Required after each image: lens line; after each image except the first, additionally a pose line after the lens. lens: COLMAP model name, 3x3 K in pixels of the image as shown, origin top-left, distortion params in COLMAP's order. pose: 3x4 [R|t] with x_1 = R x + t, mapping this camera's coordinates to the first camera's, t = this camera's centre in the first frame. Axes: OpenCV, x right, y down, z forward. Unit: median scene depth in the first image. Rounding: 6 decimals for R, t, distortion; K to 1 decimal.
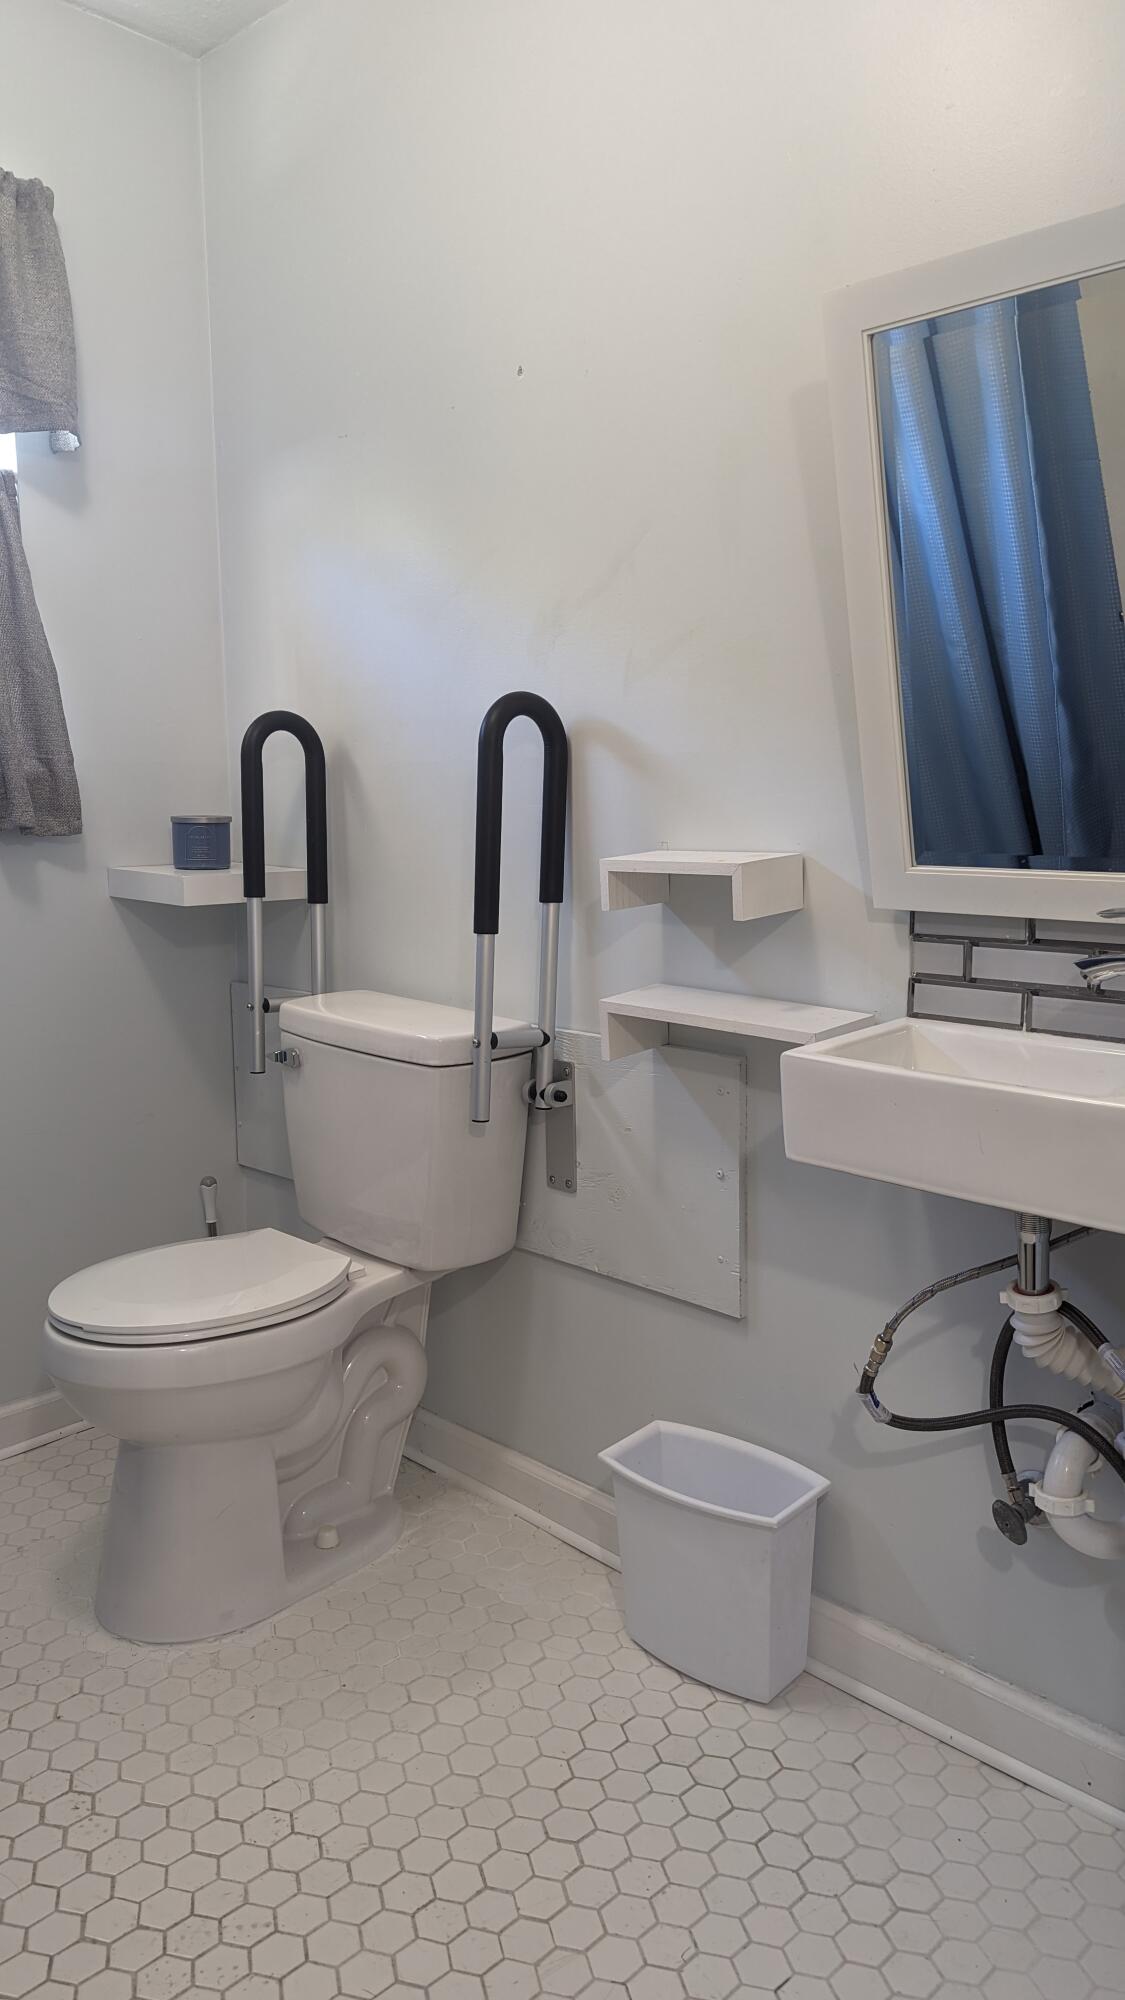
lens RADIAL K [[1400.6, 0, 569.4], [0, 1400.6, 999.5], [0, 0, 1]] dist [0.038409, -0.020523]
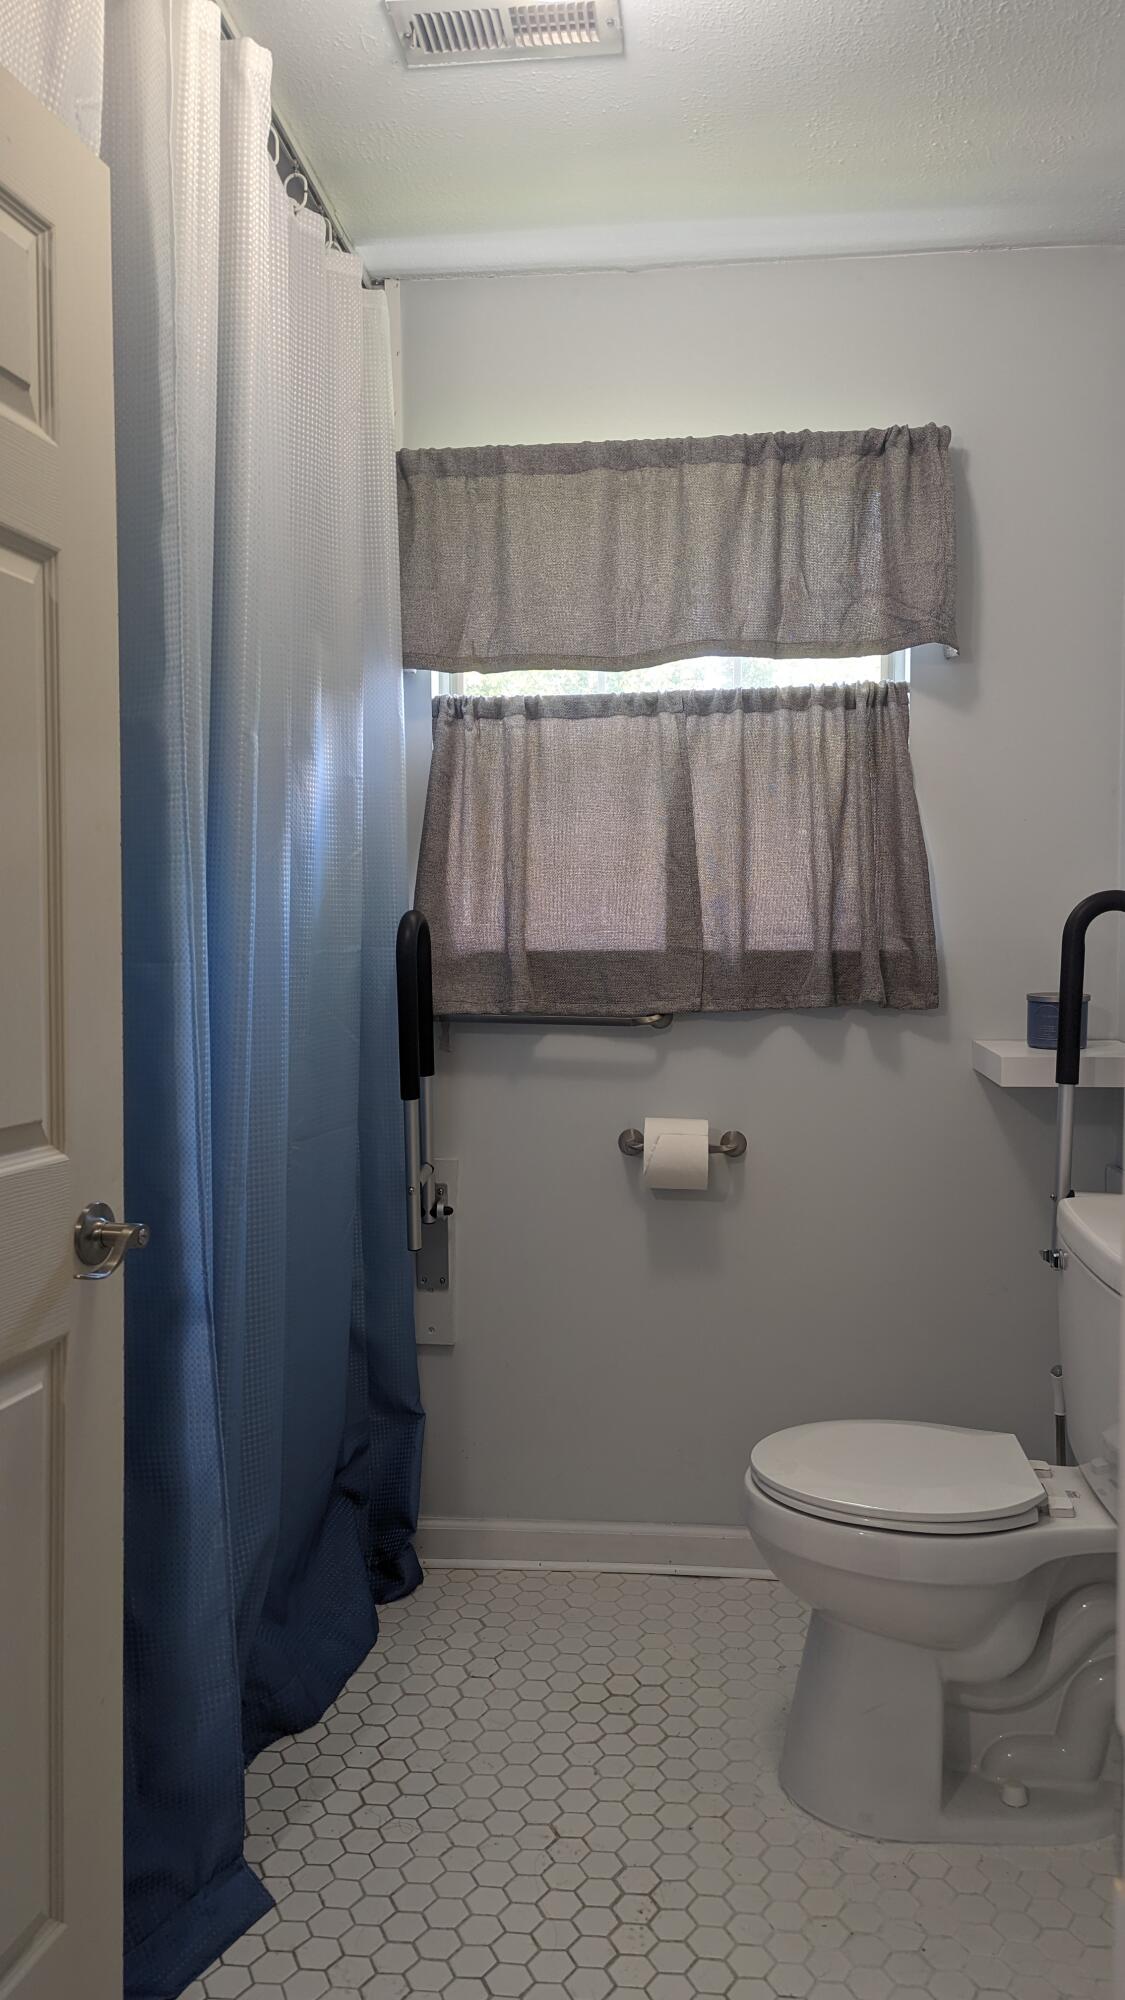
lens RADIAL K [[1400.6, 0, 565.4], [0, 1400.6, 999.7], [0, 0, 1]] dist [0.038409, -0.020523]
pose [[0.637080, 0.038372, -0.769842, 0.334501], [-0.102838, 0.994062, -0.035555, -0.068497], [0.763907, 0.101820, 0.637243, 0.138337]]
